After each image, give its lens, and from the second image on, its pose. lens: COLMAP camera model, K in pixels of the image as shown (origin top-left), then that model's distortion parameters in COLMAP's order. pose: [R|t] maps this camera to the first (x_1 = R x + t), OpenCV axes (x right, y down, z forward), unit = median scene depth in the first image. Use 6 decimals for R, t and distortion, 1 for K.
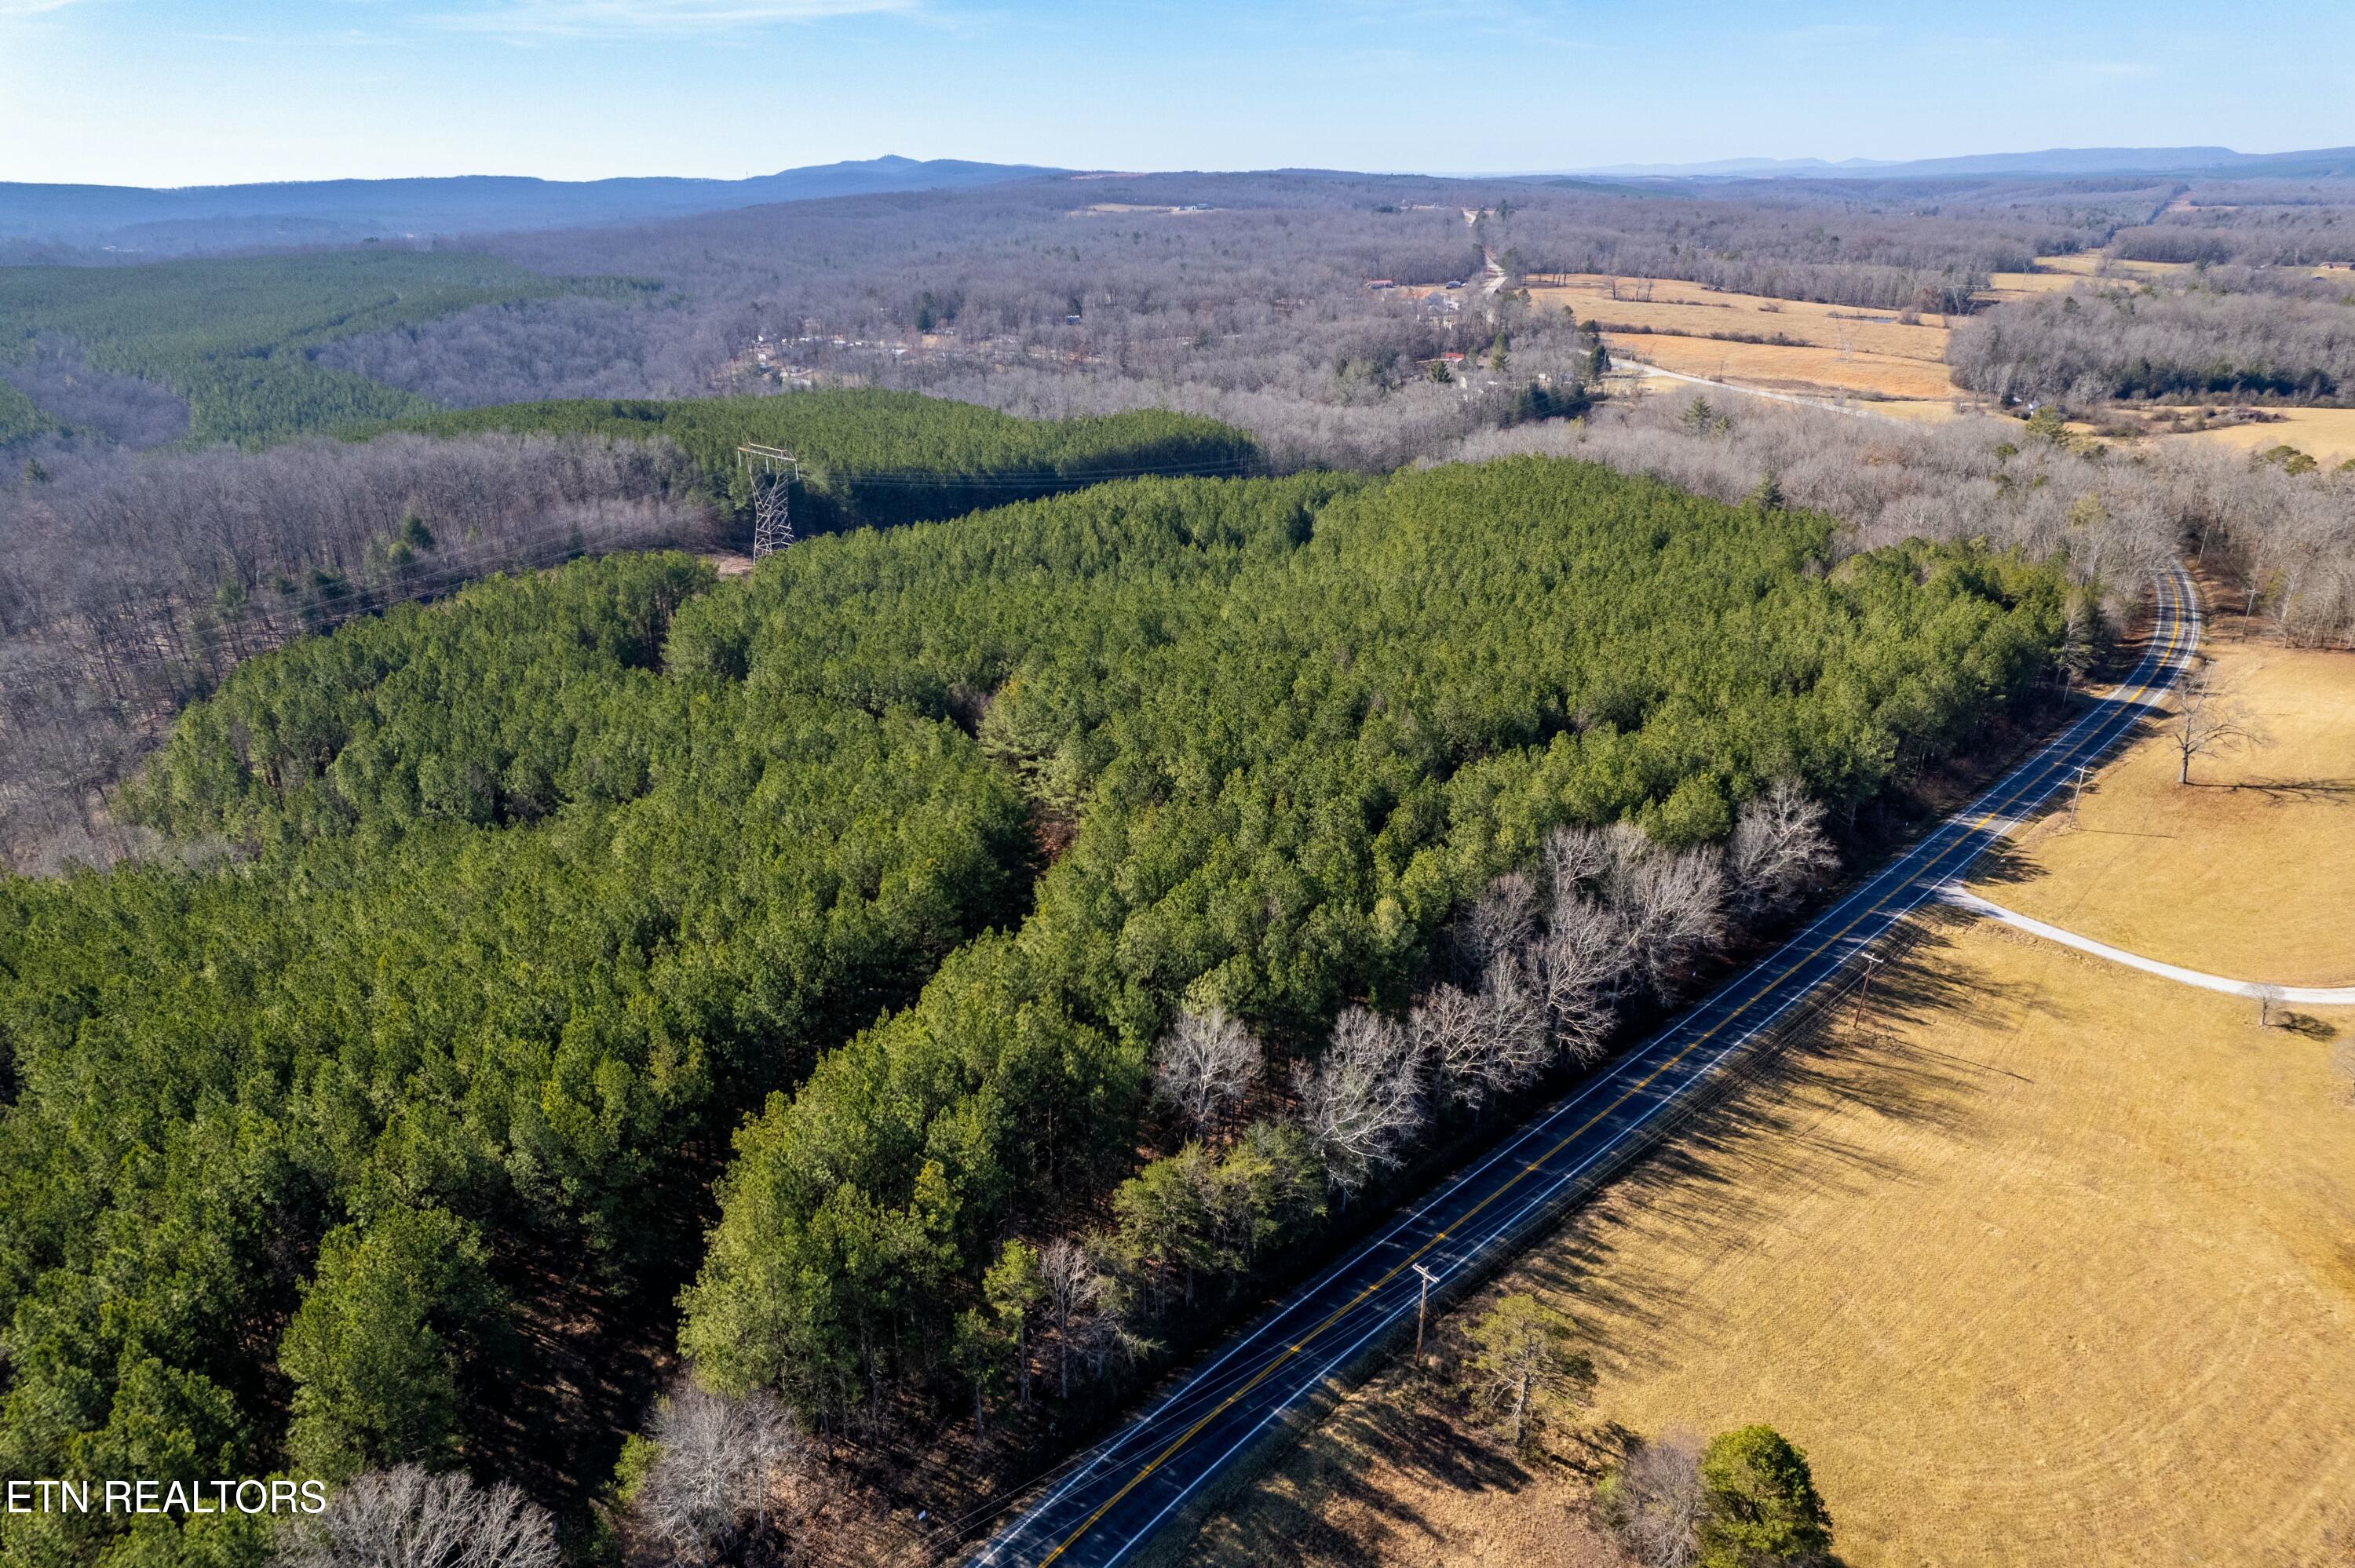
lens RADIAL K [[1495.1, 0, 1190.5], [0, 1495.1, 795.6], [0, 0, 1]] dist [-0.075032, 0.065991]
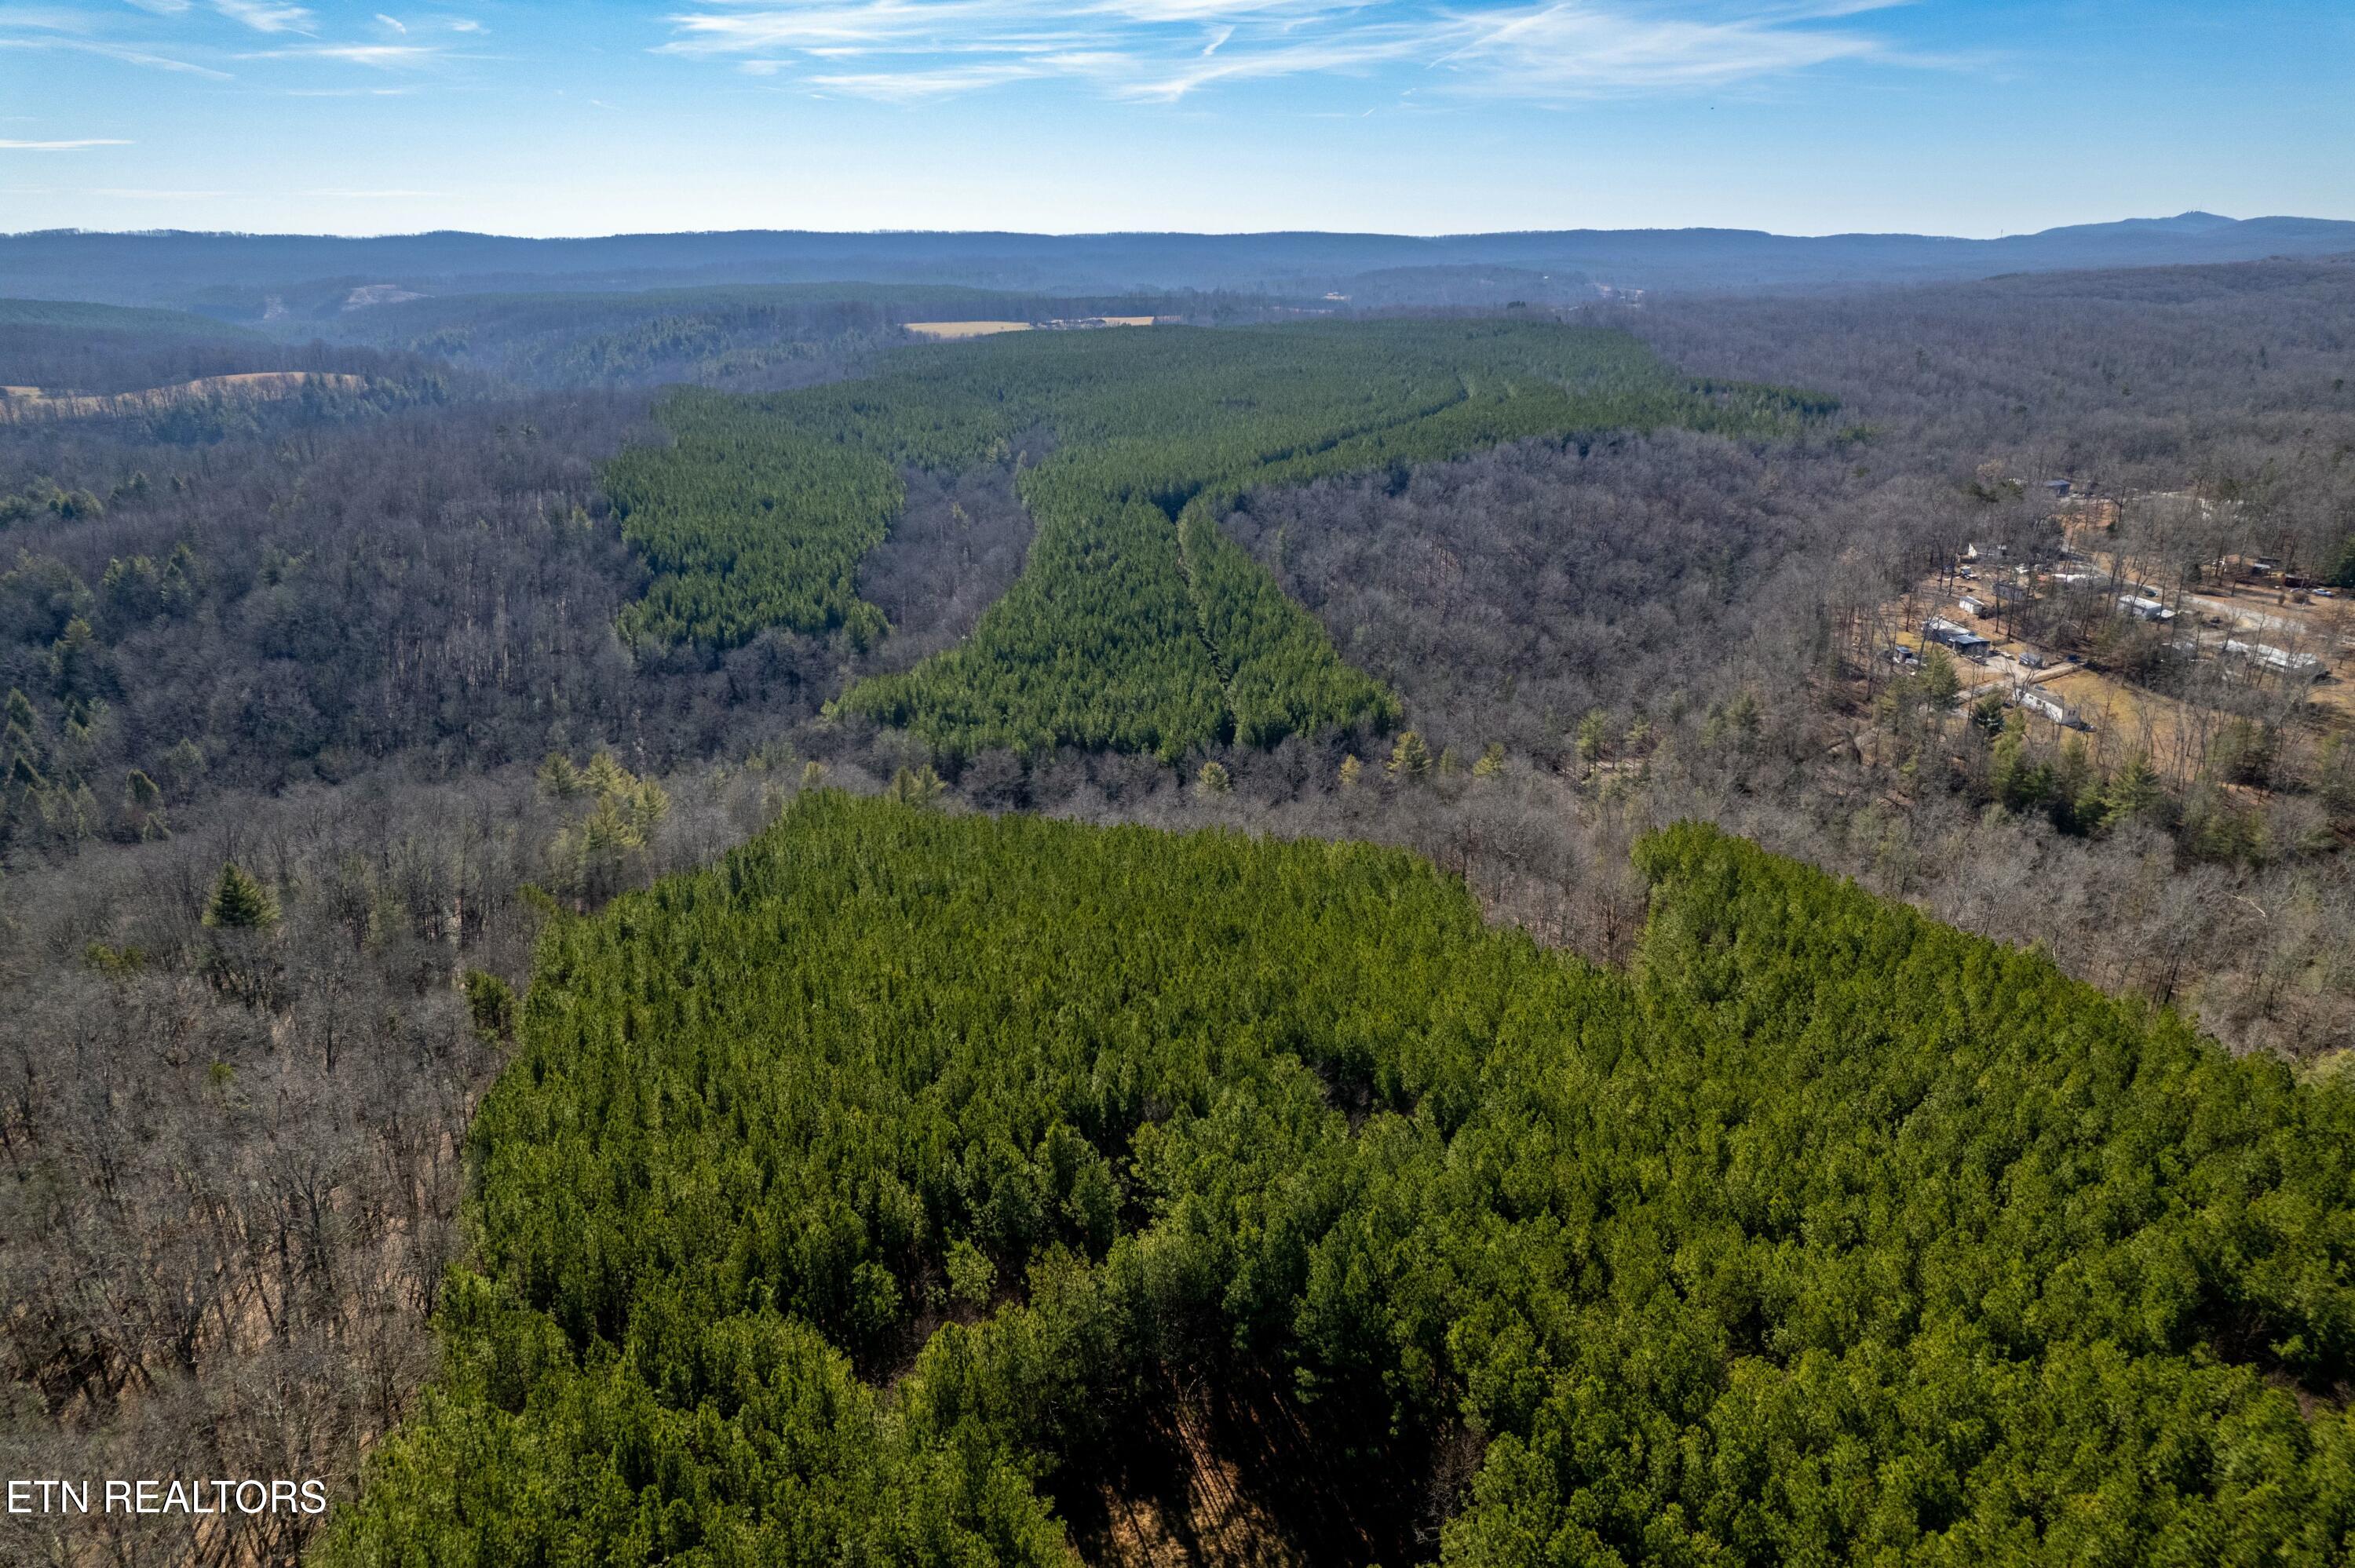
lens RADIAL K [[1495.1, 0, 1181.2], [0, 1495.1, 786.9], [0, 0, 1]] dist [-0.075032, 0.065991]
pose [[0.730980, 0.243782, -0.637369, -0.639129], [-0.266840, 0.961756, 0.061823, -0.846876], [0.628064, 0.124884, 0.768075, 1.913958]]
